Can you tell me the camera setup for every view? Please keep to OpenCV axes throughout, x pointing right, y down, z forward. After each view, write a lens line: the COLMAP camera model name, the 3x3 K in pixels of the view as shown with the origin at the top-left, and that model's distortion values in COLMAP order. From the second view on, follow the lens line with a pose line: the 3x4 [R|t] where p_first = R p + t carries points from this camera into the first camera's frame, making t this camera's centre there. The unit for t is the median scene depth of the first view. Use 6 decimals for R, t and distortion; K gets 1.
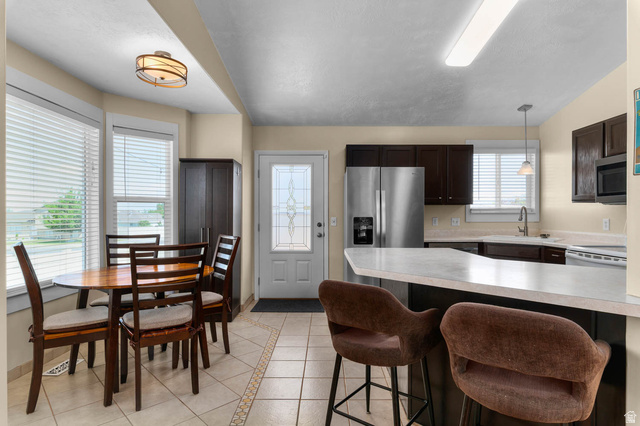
lens RADIAL K [[351.1, 0, 320.0], [0, 351.1, 213.0], [0, 0, 1]] dist [-0.000511, -0.000006]
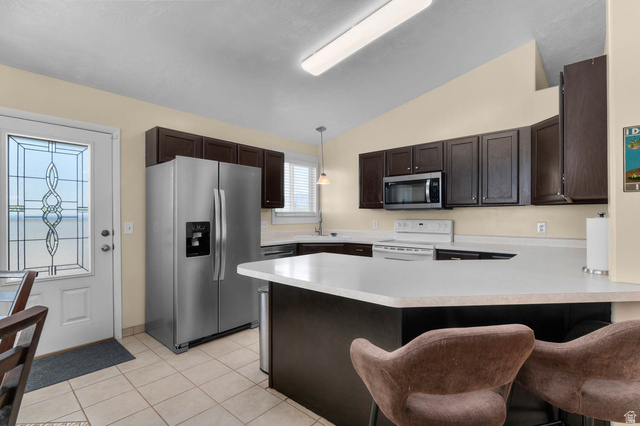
lens RADIAL K [[298.5, 0, 320.0], [0, 298.5, 213.0], [0, 0, 1]] dist [0.003705, 0.000362]
pose [[0.663380, 0.004292, 0.748270, -0.179100], [-0.000822, 0.999987, -0.005007, -0.005349], [-0.748282, 0.002707, 0.663375, 0.306570]]
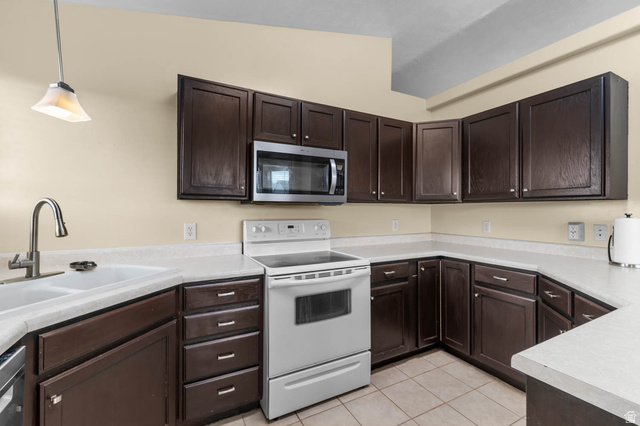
lens RADIAL K [[276.5, 0, 320.0], [0, 276.5, 213.0], [0, 0, 1]] dist [-0.001166, -0.000140]
pose [[-0.466571, -0.005514, 0.884466, 0.171624], [-0.006626, 0.999974, 0.002739, -0.005683], [-0.884459, -0.004582, -0.466596, 0.835481]]
